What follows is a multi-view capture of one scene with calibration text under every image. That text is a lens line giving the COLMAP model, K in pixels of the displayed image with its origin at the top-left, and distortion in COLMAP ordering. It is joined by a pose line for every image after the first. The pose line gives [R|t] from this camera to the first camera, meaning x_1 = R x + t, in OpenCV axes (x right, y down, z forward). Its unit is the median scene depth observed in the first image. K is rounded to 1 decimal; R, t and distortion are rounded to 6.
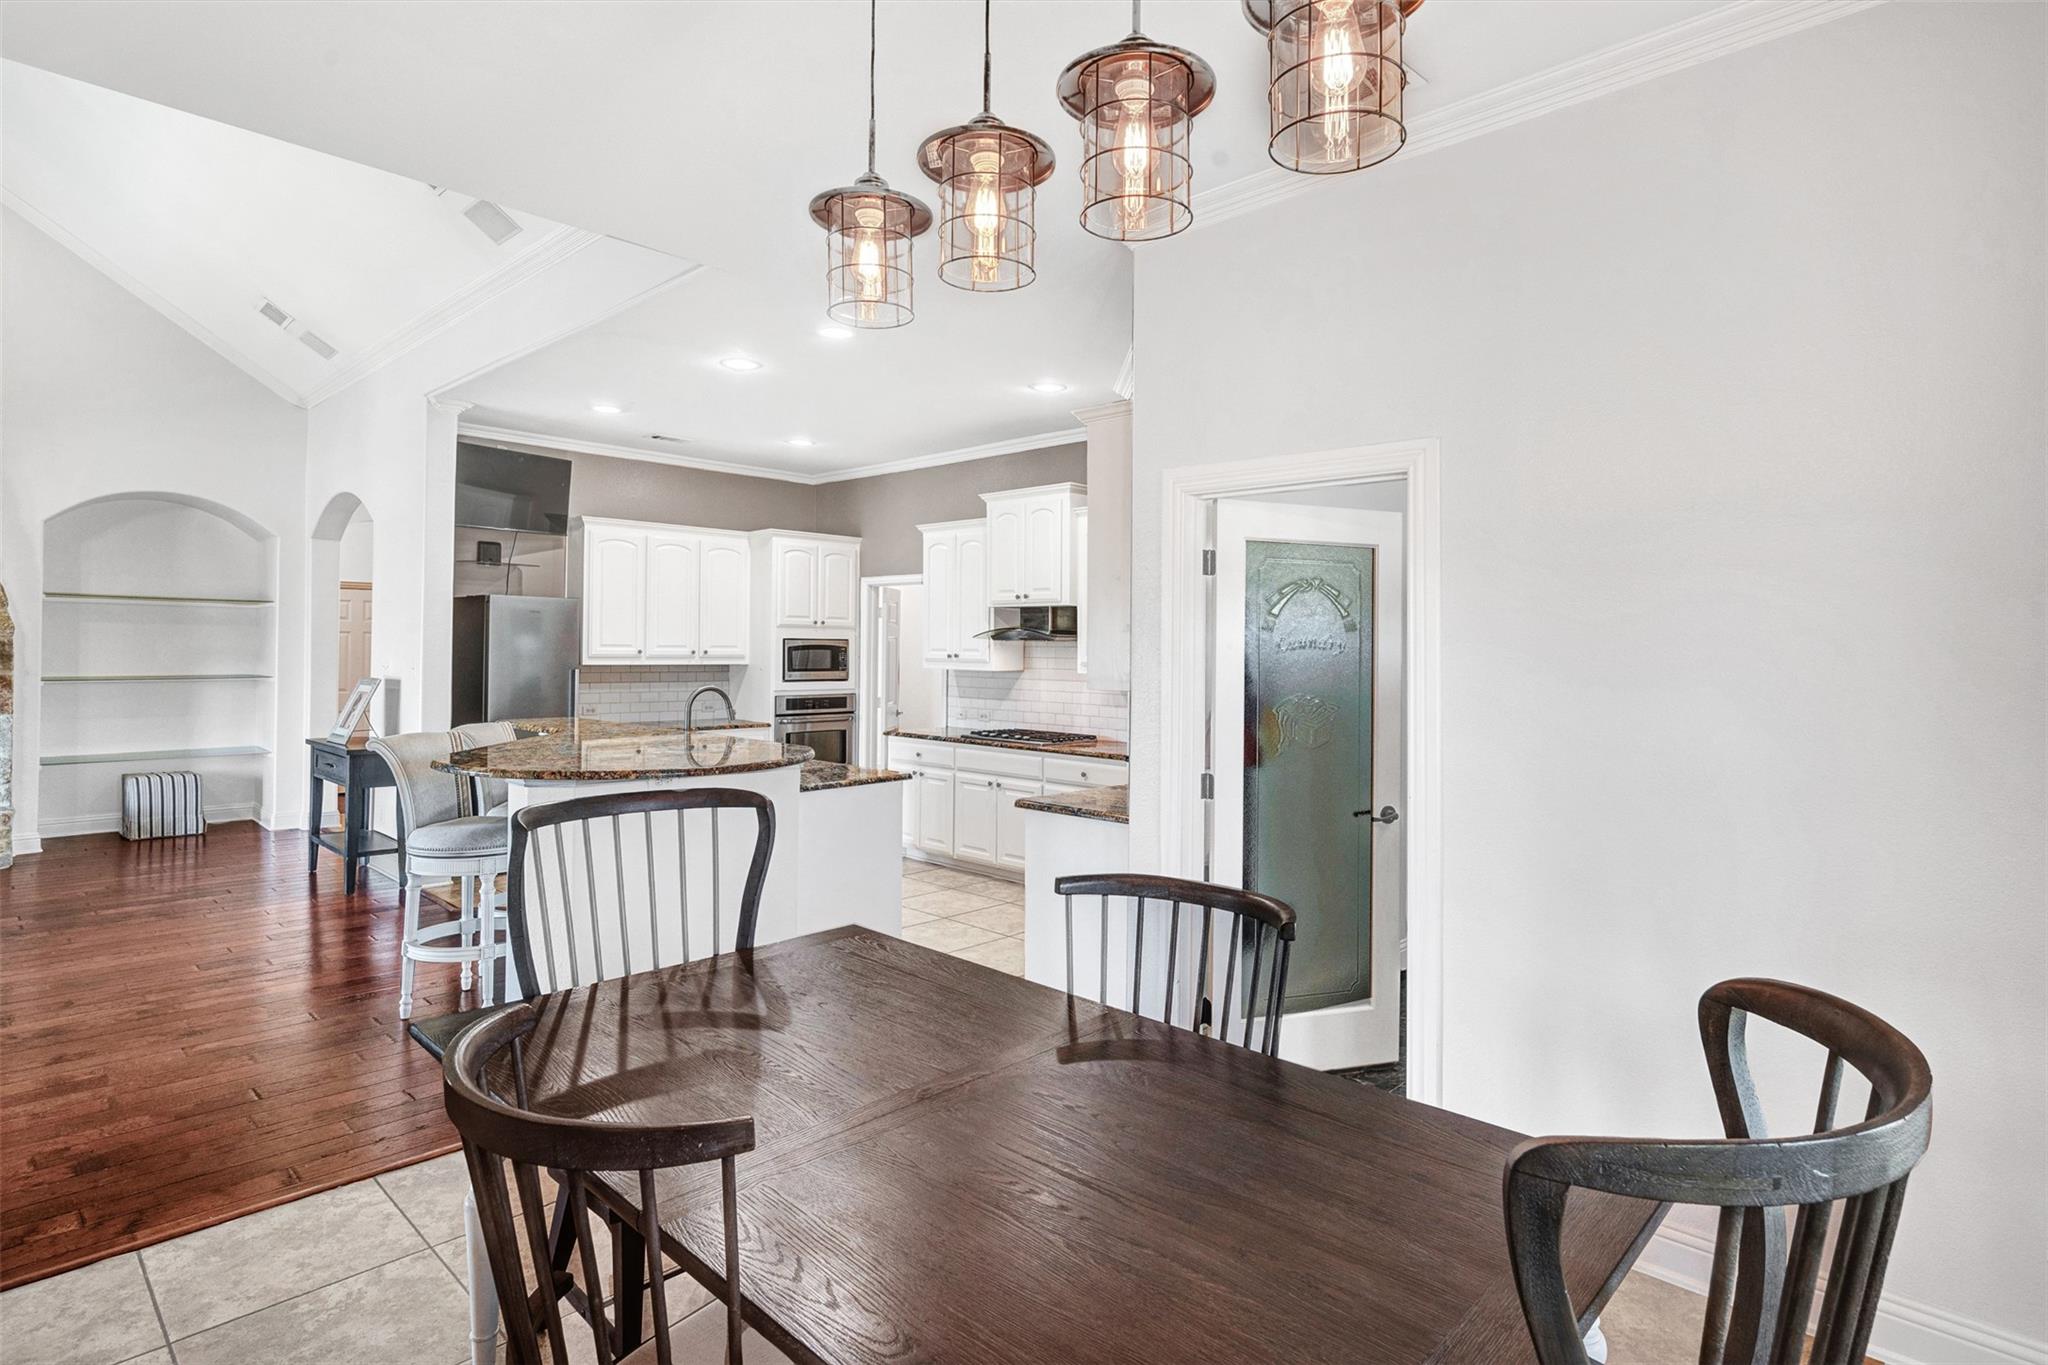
lens RADIAL K [[1060.4, 0, 1036.1], [0, 1060.4, 678.1], [0, 0, 1]] dist [-0.005971, 0.001997]
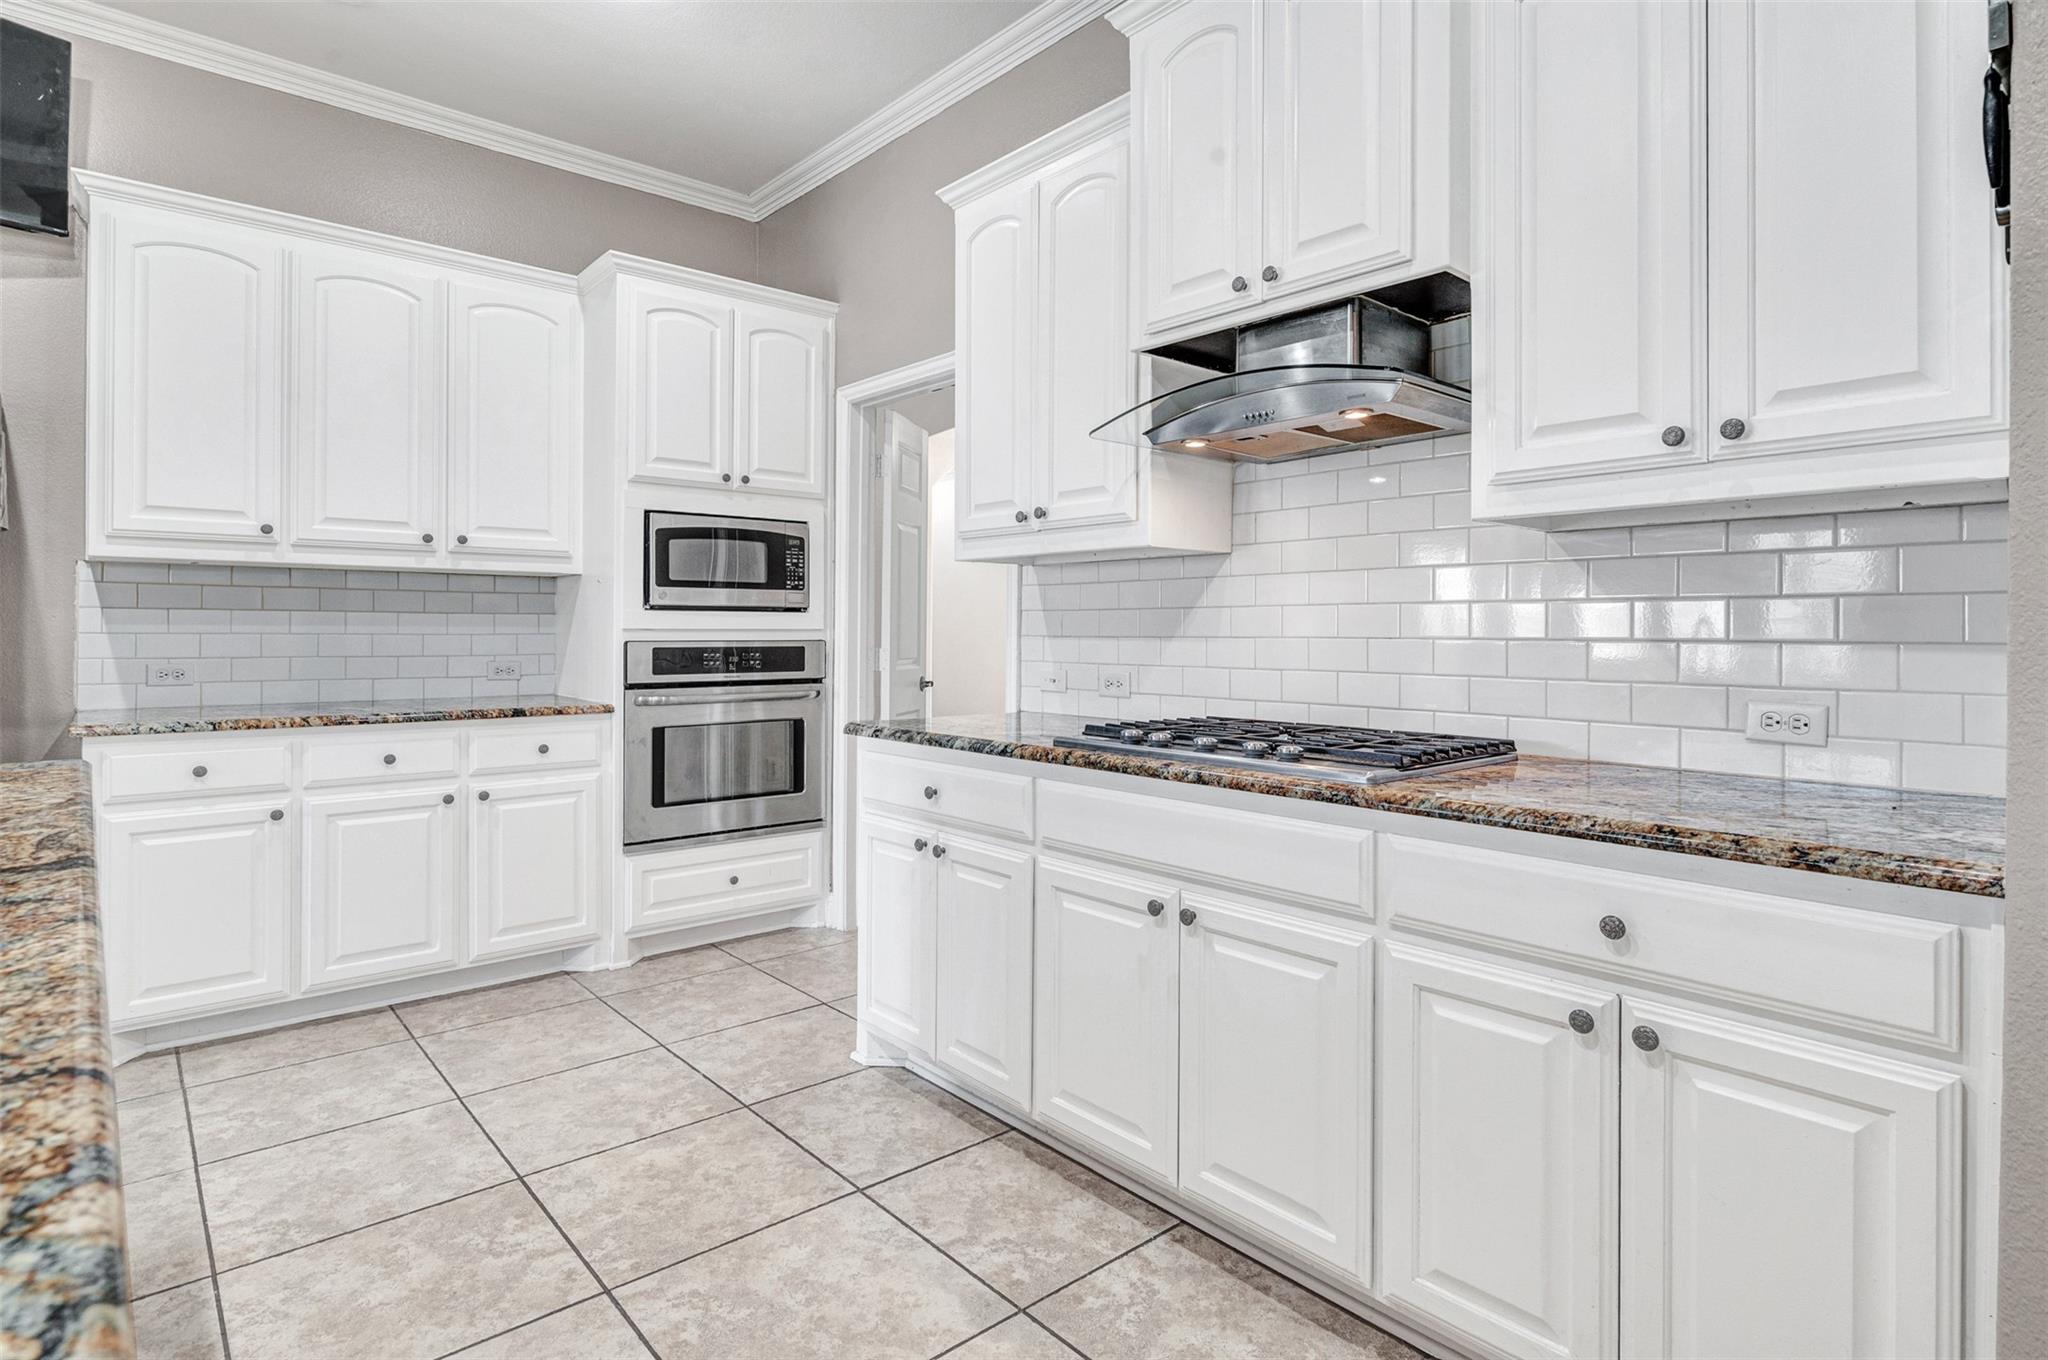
lens RADIAL K [[1060.4, 0, 1034.2], [0, 1060.4, 654.5], [0, 0, 1]] dist [-0.005971, 0.001997]
pose [[0.996045, -0.007064, -0.088572, -0.042835], [0.006306, 0.999941, -0.008832, 0.027774], [0.088629, 0.008238, 0.996031, 0.599643]]
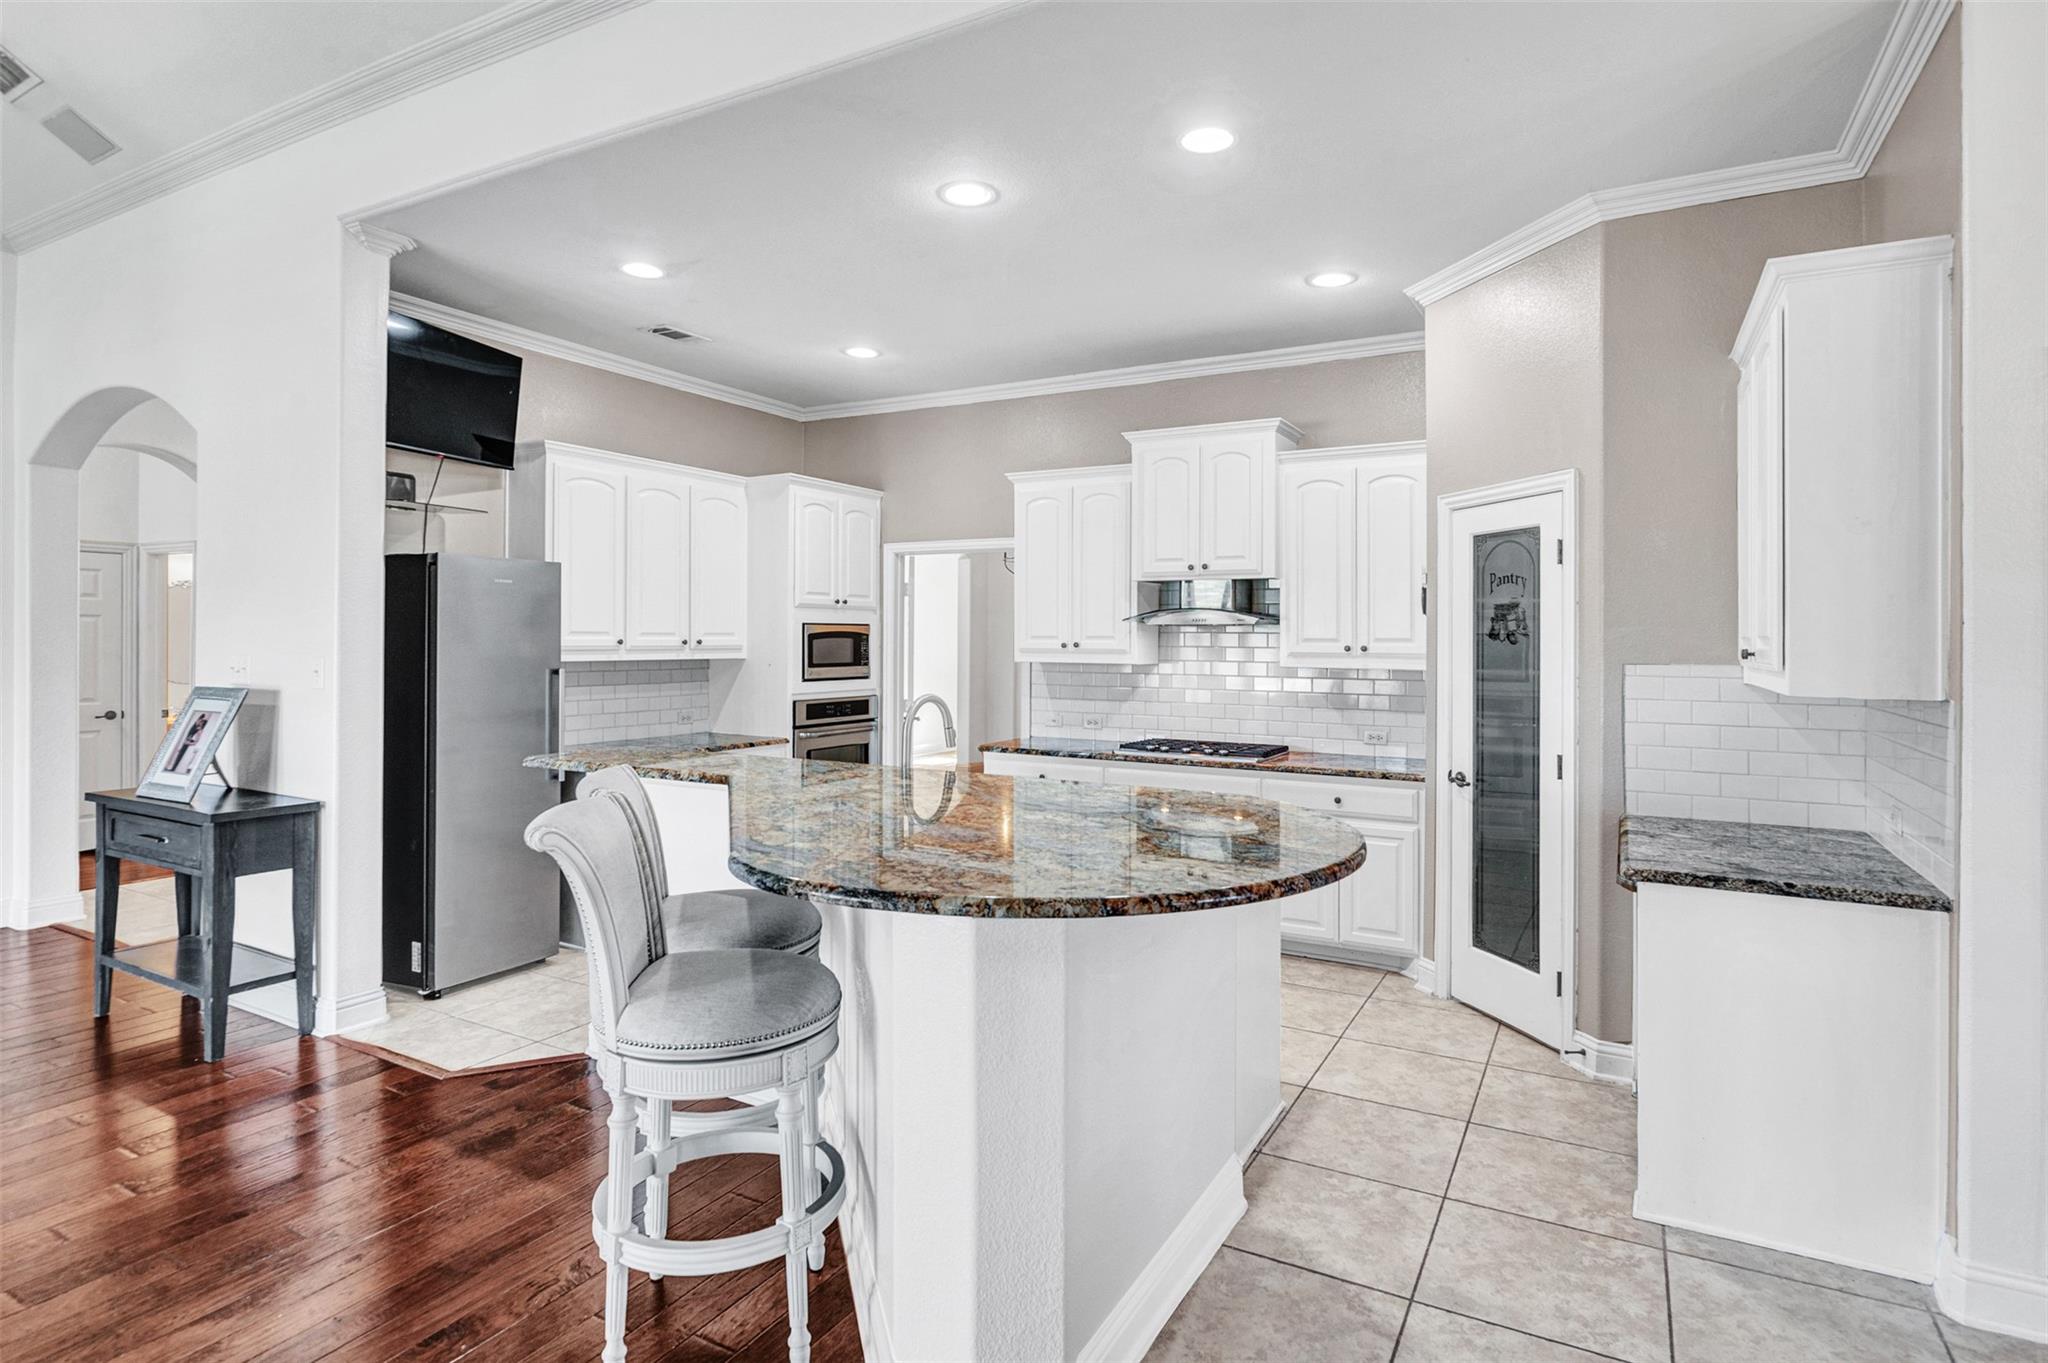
lens RADIAL K [[1060.4, 0, 1038.2], [0, 1060.4, 666.3], [0, 0, 1]] dist [-0.005971, 0.001997]
pose [[0.967078, -0.011401, 0.254224, -0.275591], [0.011370, 0.999934, 0.001592, -0.006590], [-0.254226, 0.001351, 0.967144, 0.249911]]
